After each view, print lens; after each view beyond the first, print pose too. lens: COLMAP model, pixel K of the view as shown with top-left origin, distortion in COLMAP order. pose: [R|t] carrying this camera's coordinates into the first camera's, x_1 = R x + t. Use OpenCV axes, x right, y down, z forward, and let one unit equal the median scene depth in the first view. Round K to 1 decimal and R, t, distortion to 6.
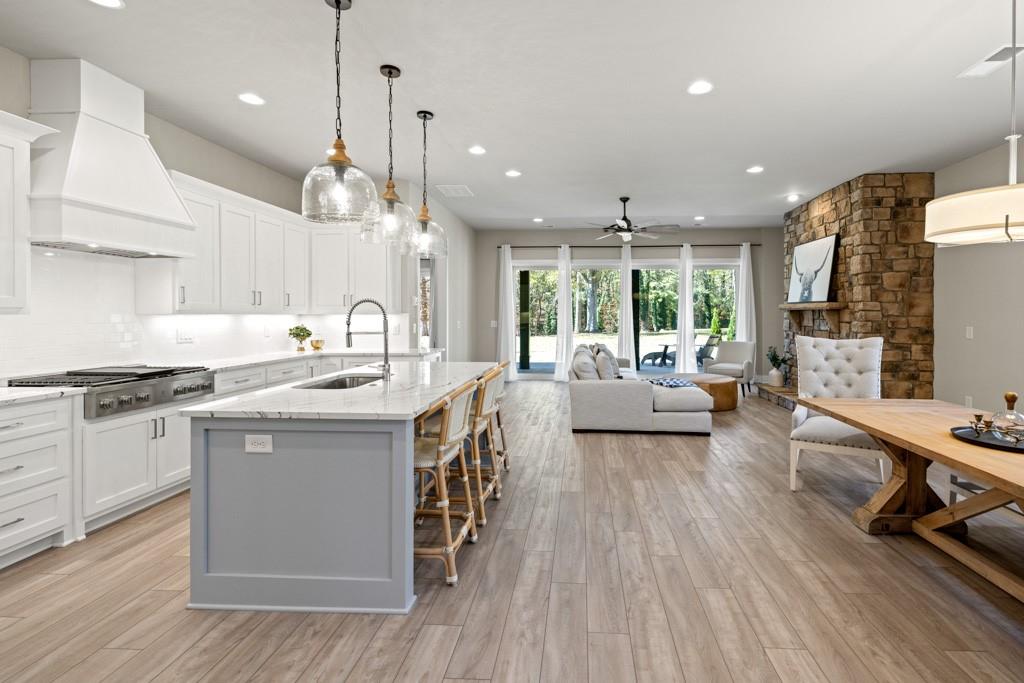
lens RADIAL K [[468.4, 0, 561.7], [0, 468.4, 318.1], [0, 0, 1]] dist [-0.000496, 0.000123]
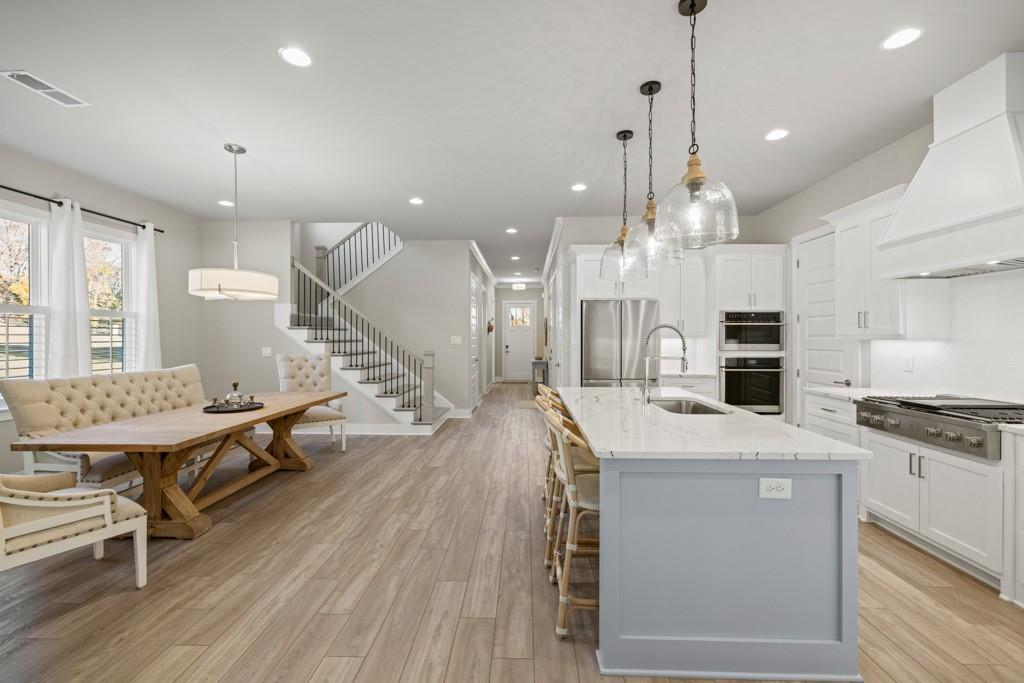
lens RADIAL K [[428.7, 0, 512.1], [0, 428.7, 336.5], [0, 0, 1]] dist [-0.000515, 0.000346]
pose [[-0.999922, -0.000722, -0.012474, -0.039399], [-0.000799, 0.999980, 0.006224, -0.011099], [0.012469, 0.006233, -0.999903, 1.064277]]
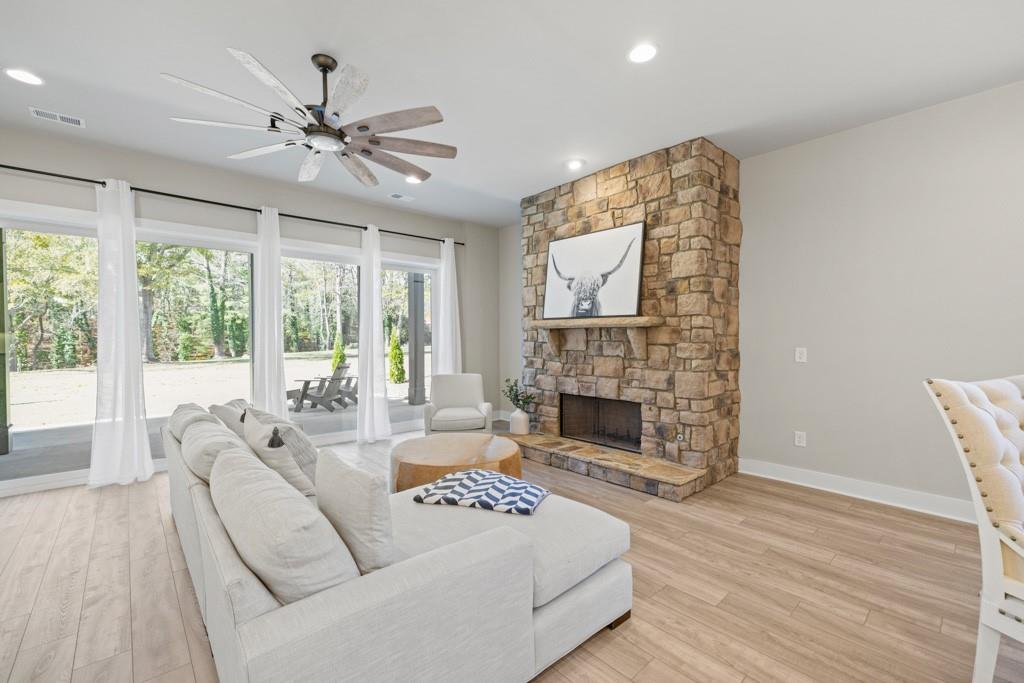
lens RADIAL K [[428.7, 0, 507.0], [0, 428.7, 343.9], [0, 0, 1]] dist [-0.000515, 0.000346]
pose [[0.711079, -0.015197, 0.702948, -0.030934], [0.010295, 0.999884, 0.011203, -0.002003], [-0.703037, -0.000729, 0.711153, 0.744202]]
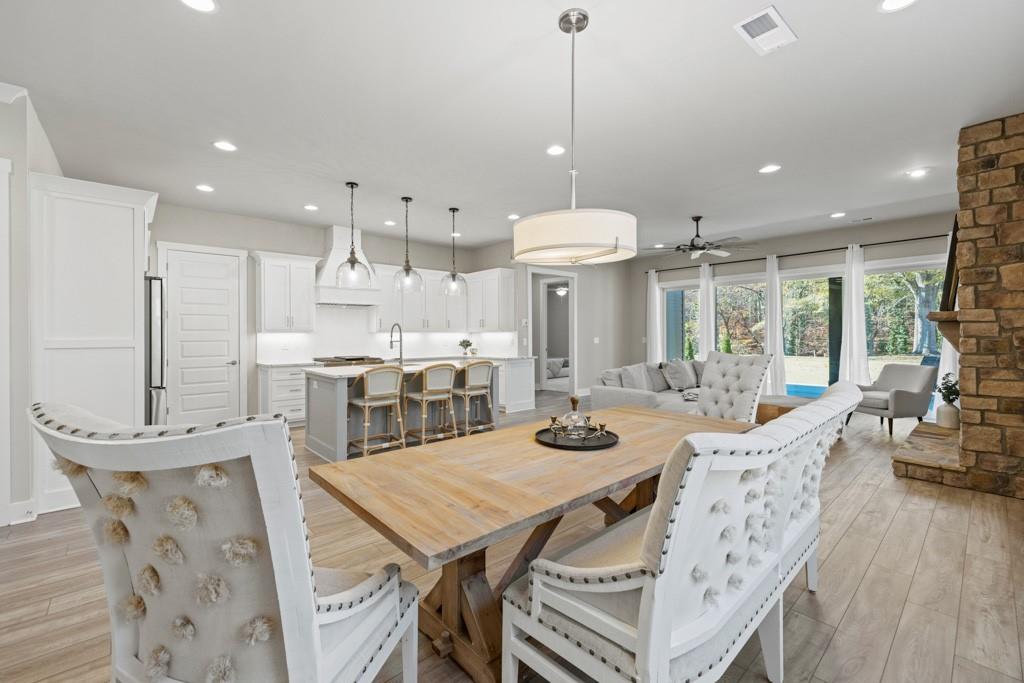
lens RADIAL K [[428.7, 0, 508.3], [0, 428.7, 333.9], [0, 0, 1]] dist [-0.000515, 0.000346]
pose [[0.699261, -0.003917, -0.714856, 0.630392], [-0.001001, 0.999979, -0.006458, 0.006620], [0.714866, 0.005232, 0.699242, 0.061252]]
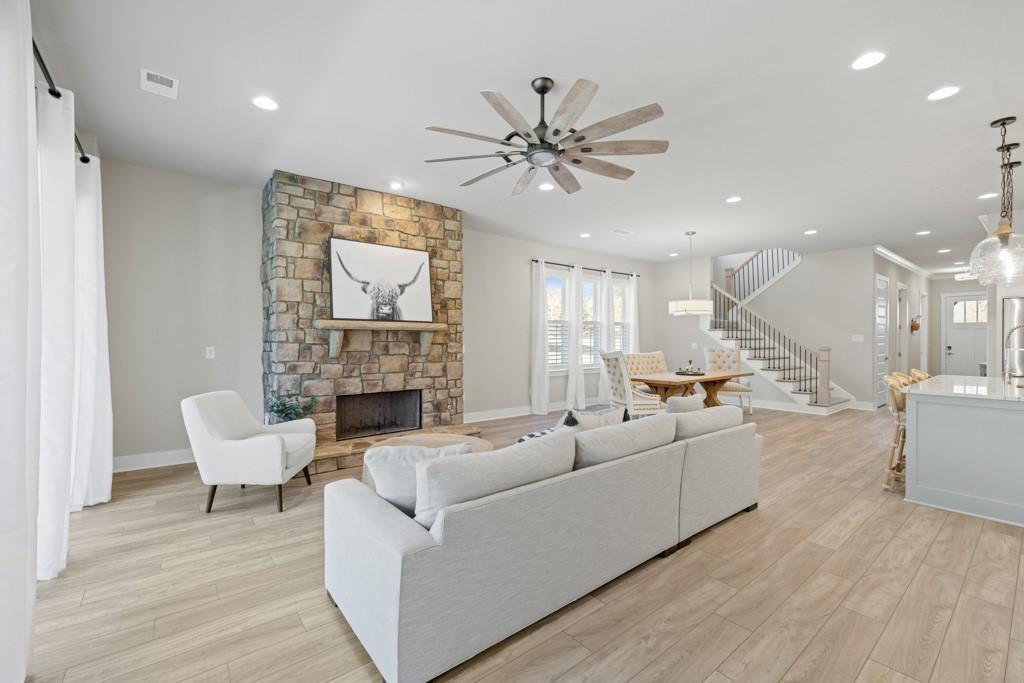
lens RADIAL K [[428.7, 0, 505.8], [0, 428.7, 339.1], [0, 0, 1]] dist [-0.000515, 0.000346]
pose [[-0.656623, -0.003429, 0.754211, -0.196698], [0.004832, 0.999950, 0.008753, -0.009001], [-0.754203, 0.009392, -0.656574, 1.596743]]
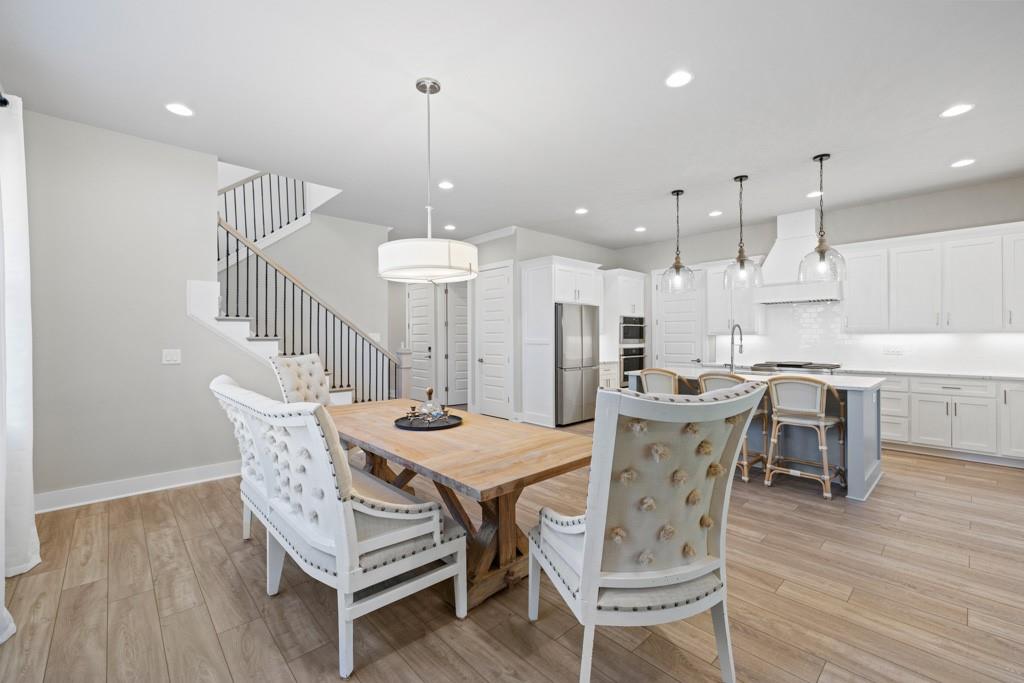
lens RADIAL K [[428.7, 0, 511.7], [0, 428.7, 337.3], [0, 0, 1]] dist [-0.000515, 0.000346]
pose [[-0.700193, 0.001286, -0.713952, 0.676385], [-0.003480, 0.999980, 0.005214, -0.000316], [0.713945, 0.006136, -0.700175, 0.824278]]
